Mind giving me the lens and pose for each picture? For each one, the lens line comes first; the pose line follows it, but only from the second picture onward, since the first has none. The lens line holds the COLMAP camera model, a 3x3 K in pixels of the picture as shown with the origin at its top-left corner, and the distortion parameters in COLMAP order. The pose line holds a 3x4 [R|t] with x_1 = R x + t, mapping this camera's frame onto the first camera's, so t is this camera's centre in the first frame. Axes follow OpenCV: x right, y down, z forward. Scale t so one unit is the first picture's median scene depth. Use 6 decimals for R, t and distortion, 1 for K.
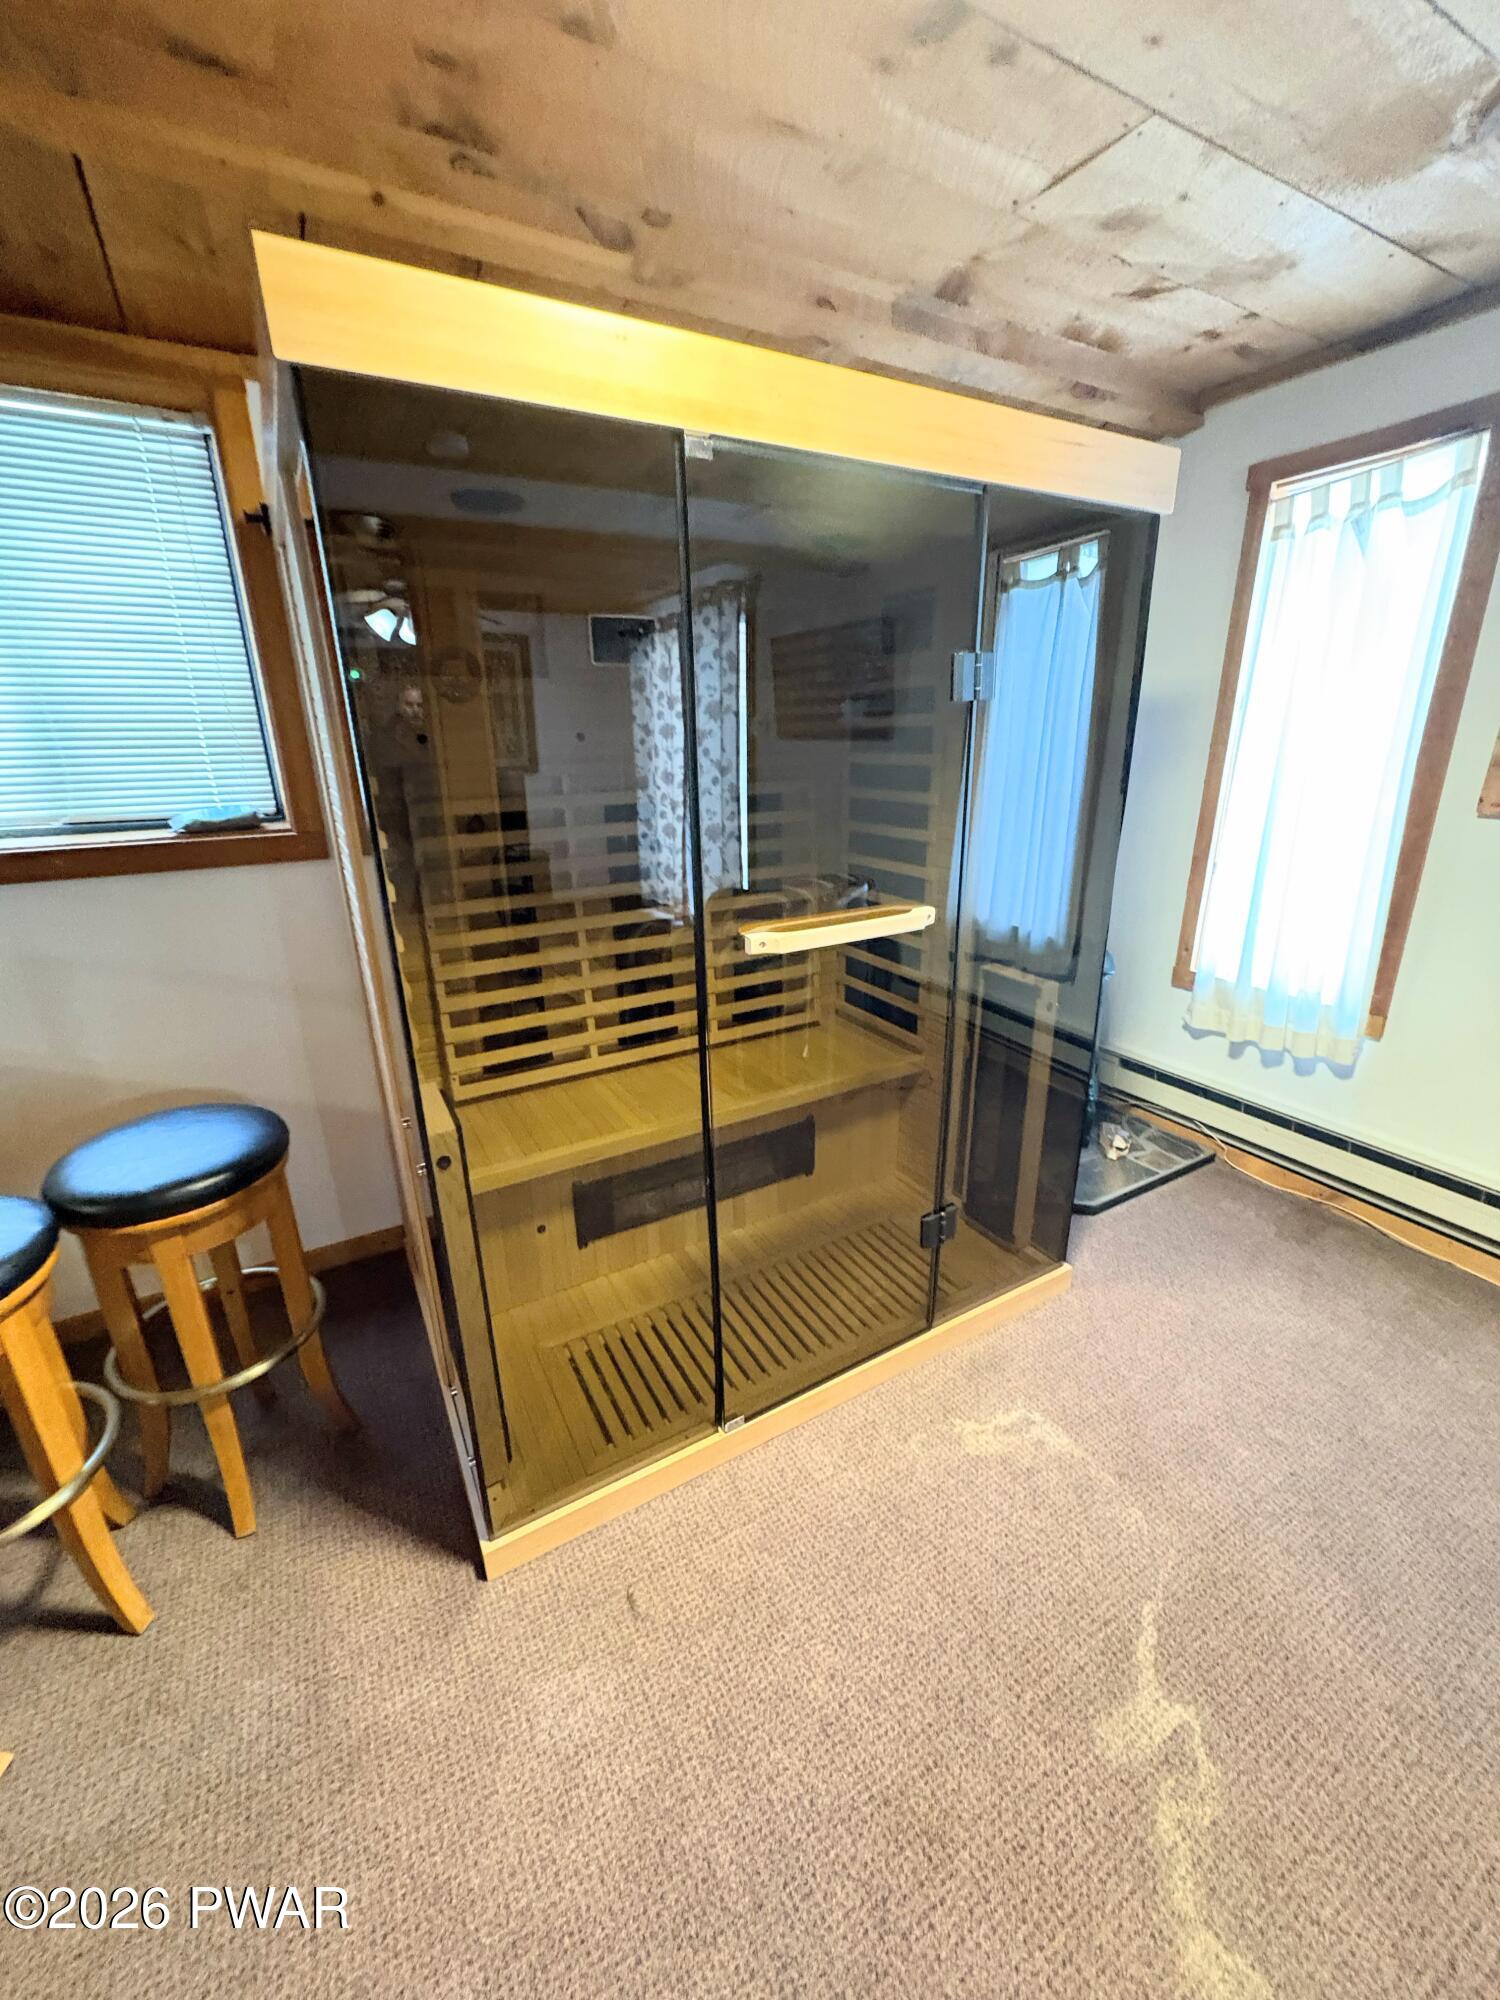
lens RADIAL K [[793.0, 0, 751.4], [0, 793.0, 999.3], [0, 0, 1]] dist [-0.000361, 0.000078]
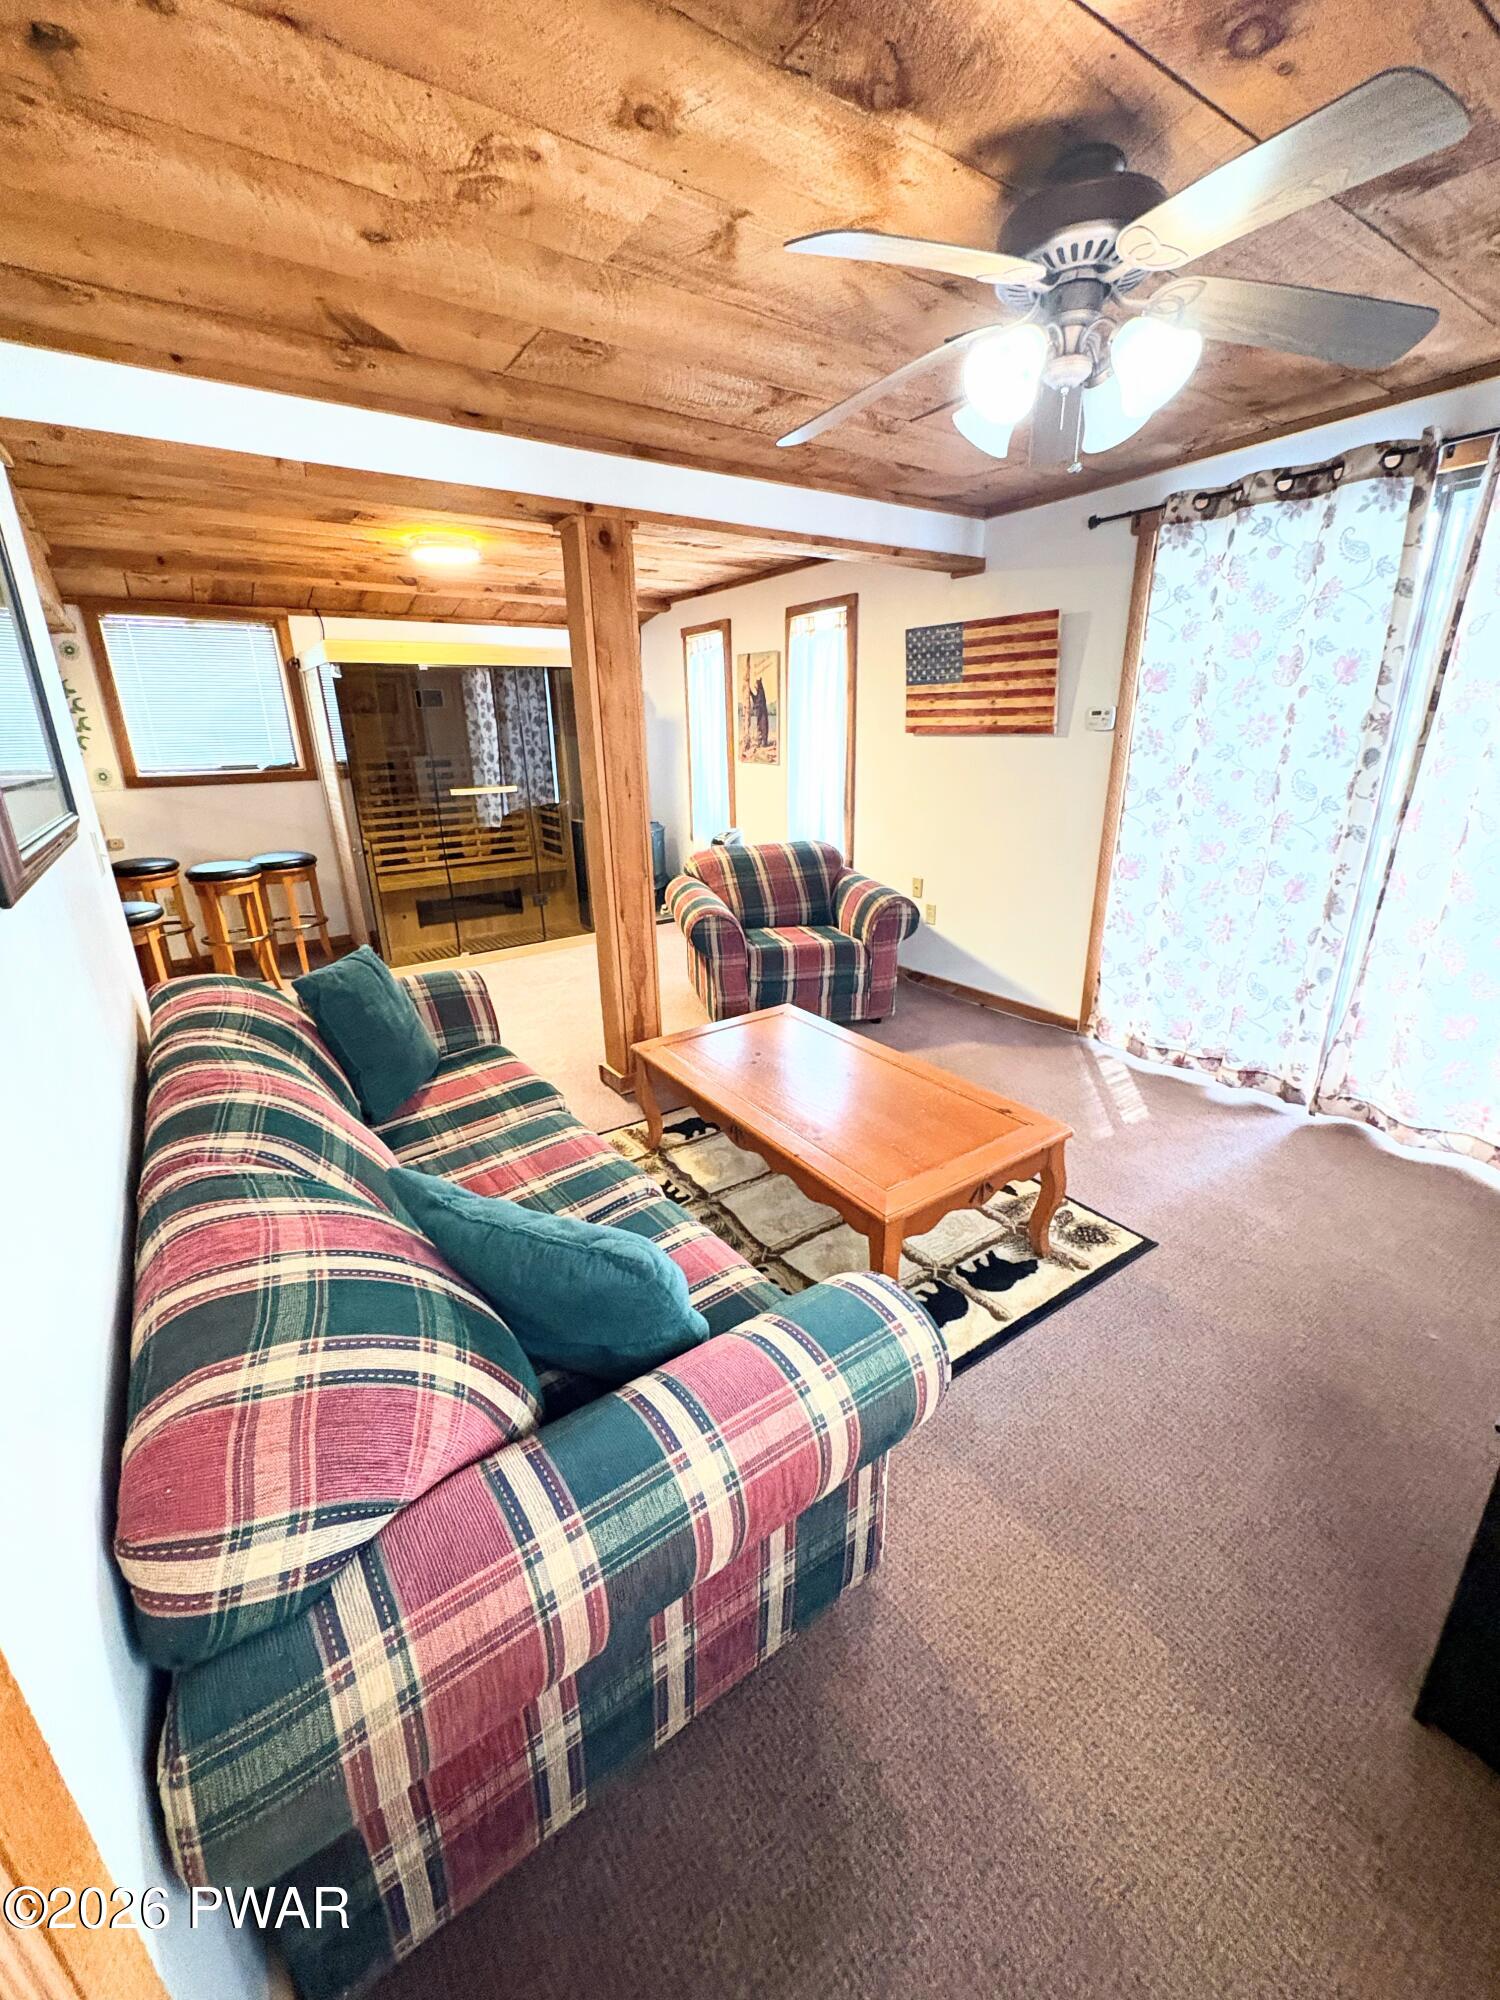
lens RADIAL K [[793.0, 0, 751.4], [0, 793.0, 999.3], [0, 0, 1]] dist [-0.000361, 0.000078]
pose [[0.995407, -0.030476, 0.090750, 0.635316], [0.029285, 0.999467, 0.014426, 0.545002], [-0.091141, -0.011702, 0.995769, -1.742014]]
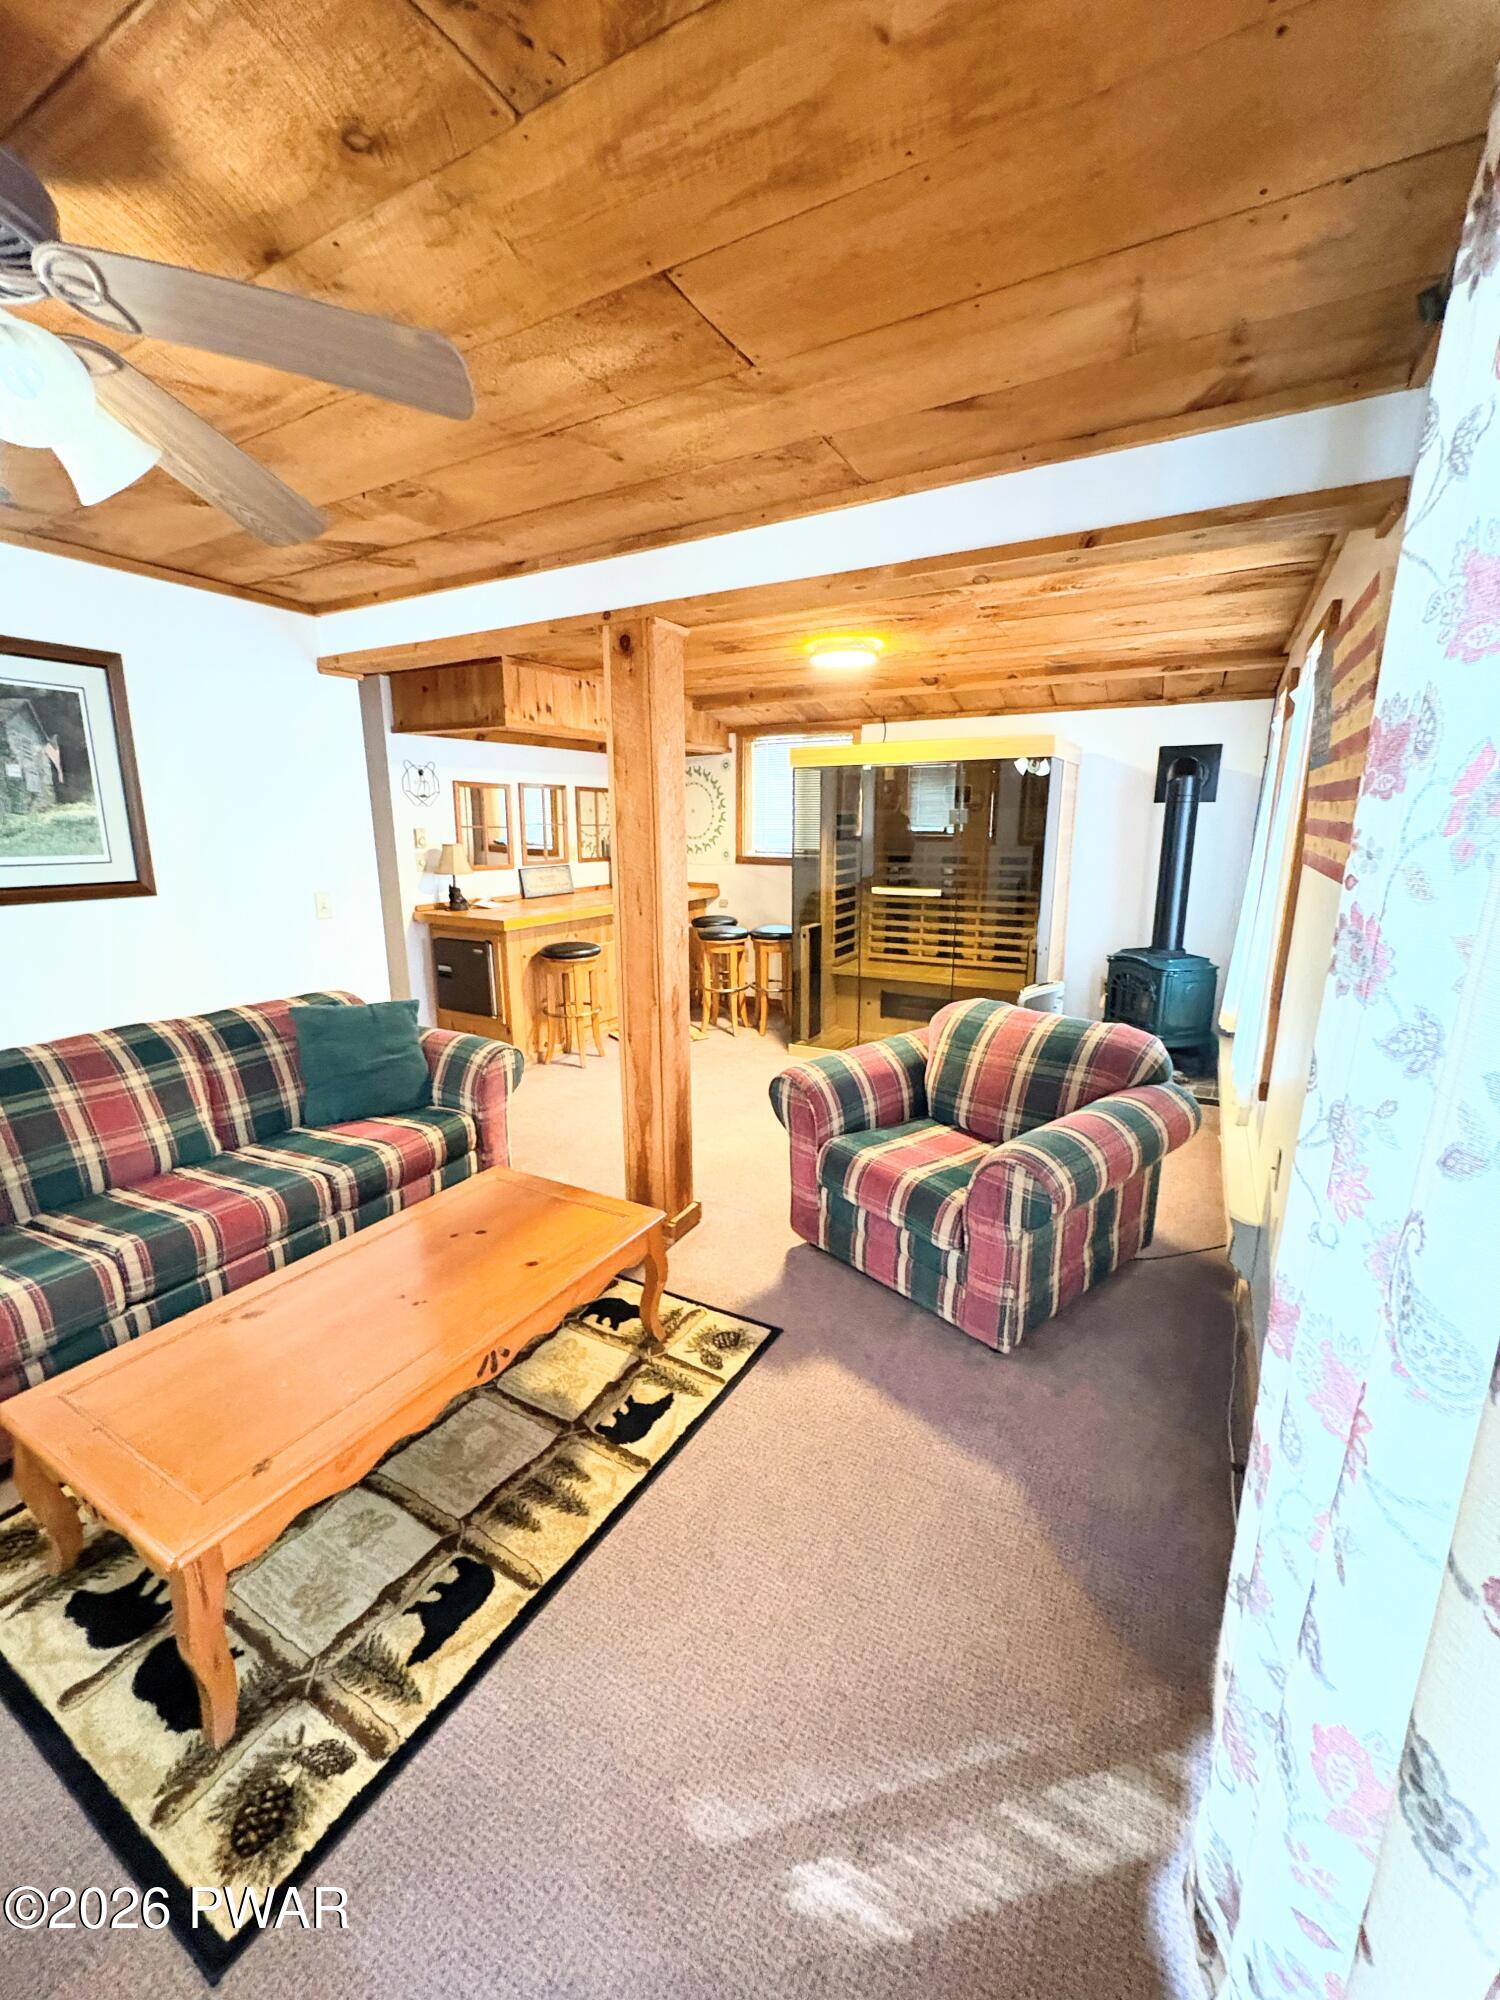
lens RADIAL K [[793.0, 0, 751.4], [0, 793.0, 999.3], [0, 0, 1]] dist [-0.000361, 0.000078]
pose [[0.520603, 0.206424, -0.828470, 1.727884], [-0.271634, 0.959960, 0.068494, 0.193669], [0.809437, 0.189383, 0.555830, -0.845523]]
